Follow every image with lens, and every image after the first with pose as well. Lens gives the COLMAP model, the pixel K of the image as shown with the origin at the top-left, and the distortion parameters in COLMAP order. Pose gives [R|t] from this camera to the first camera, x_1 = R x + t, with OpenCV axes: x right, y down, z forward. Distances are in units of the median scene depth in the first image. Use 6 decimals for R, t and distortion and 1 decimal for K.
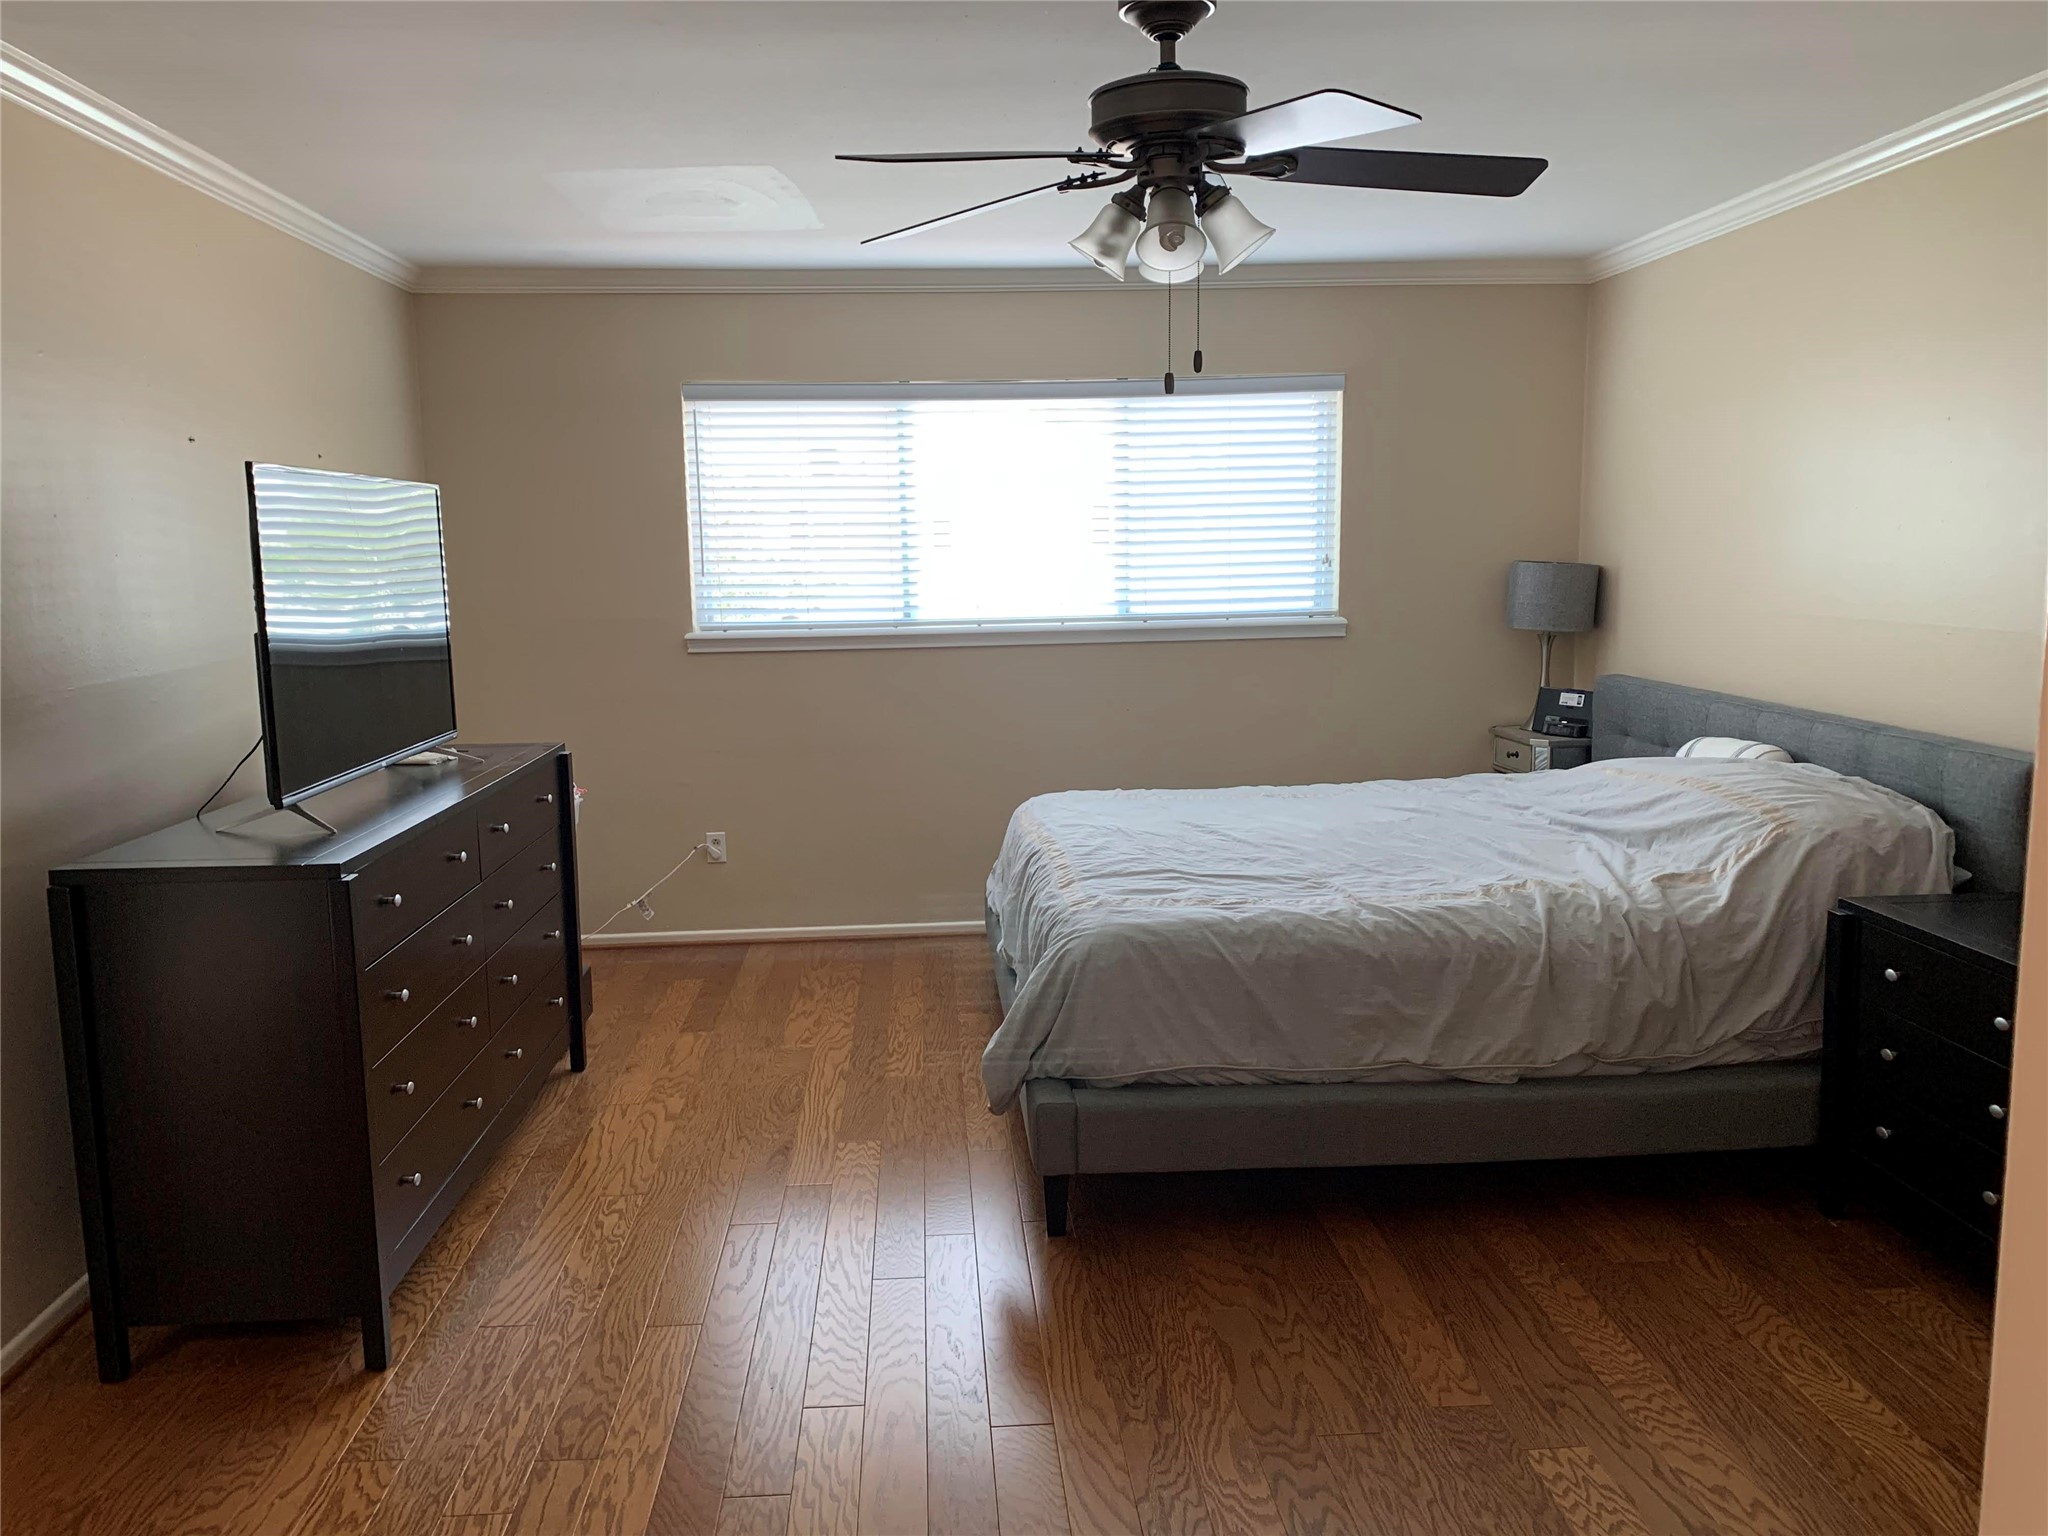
lens RADIAL K [[1561.9, 0, 1016.4], [0, 1561.9, 771.9], [0, 0, 1]] dist [0.053589, -0.052766]
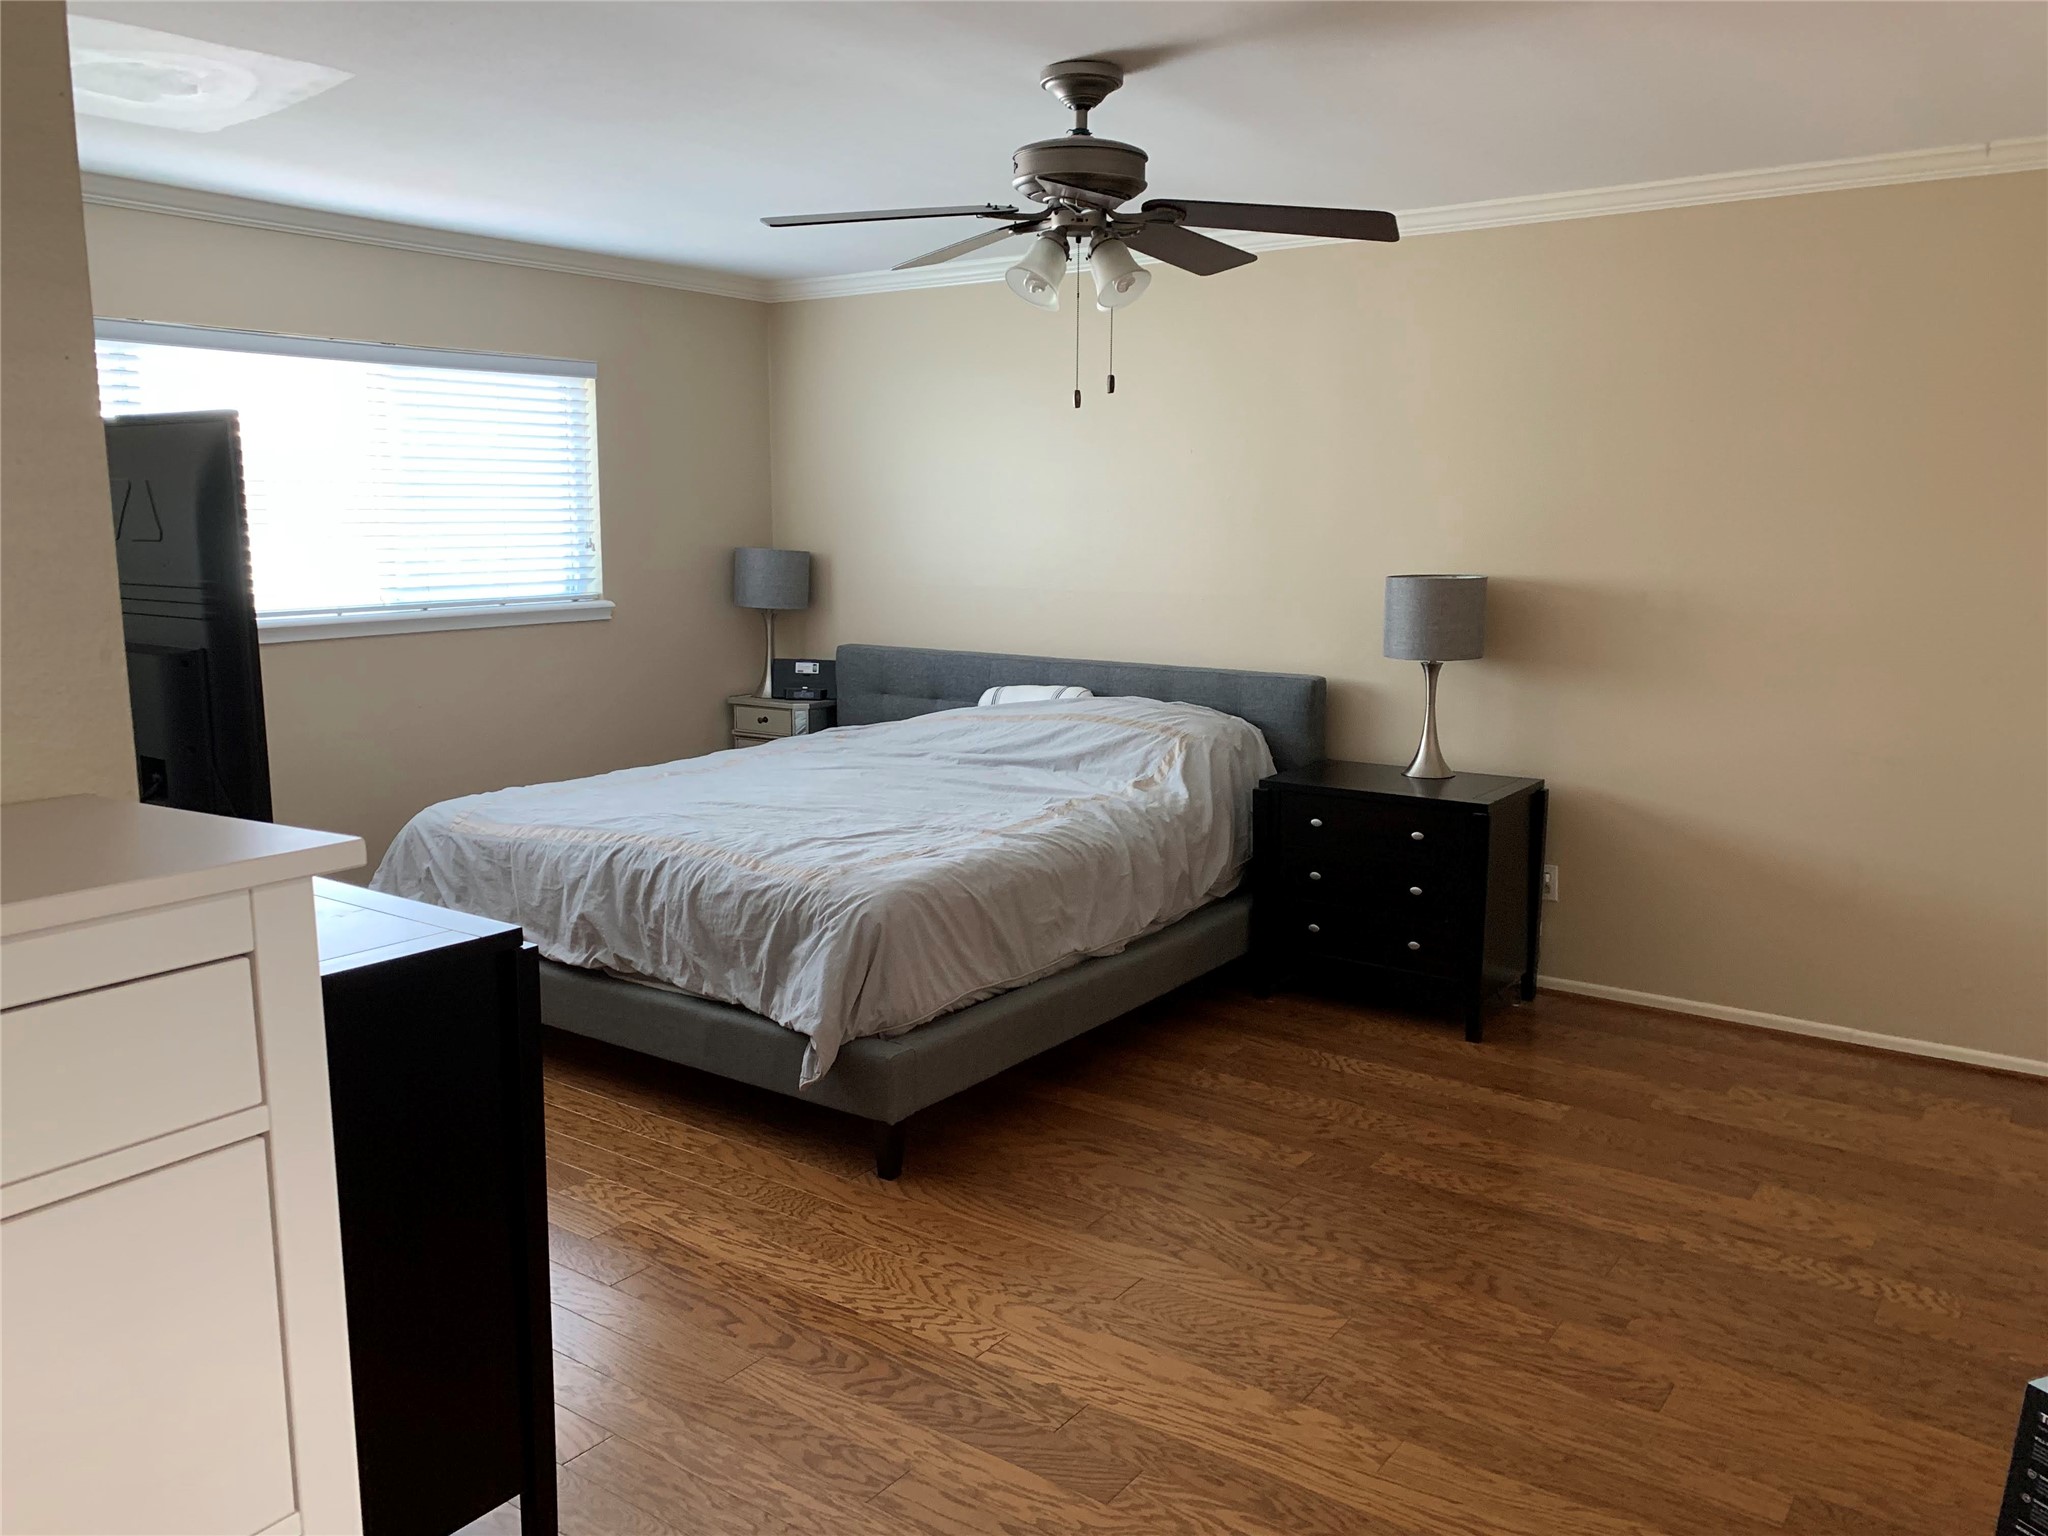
lens RADIAL K [[1561.9, 0, 1029.7], [0, 1561.9, 763.6], [0, 0, 1]] dist [0.053589, -0.052766]
pose [[0.629951, -0.104542, 0.769567, -0.698831], [0.100517, 0.993539, 0.052687, -0.031778], [-0.770103, 0.044164, 0.636389, 0.231257]]
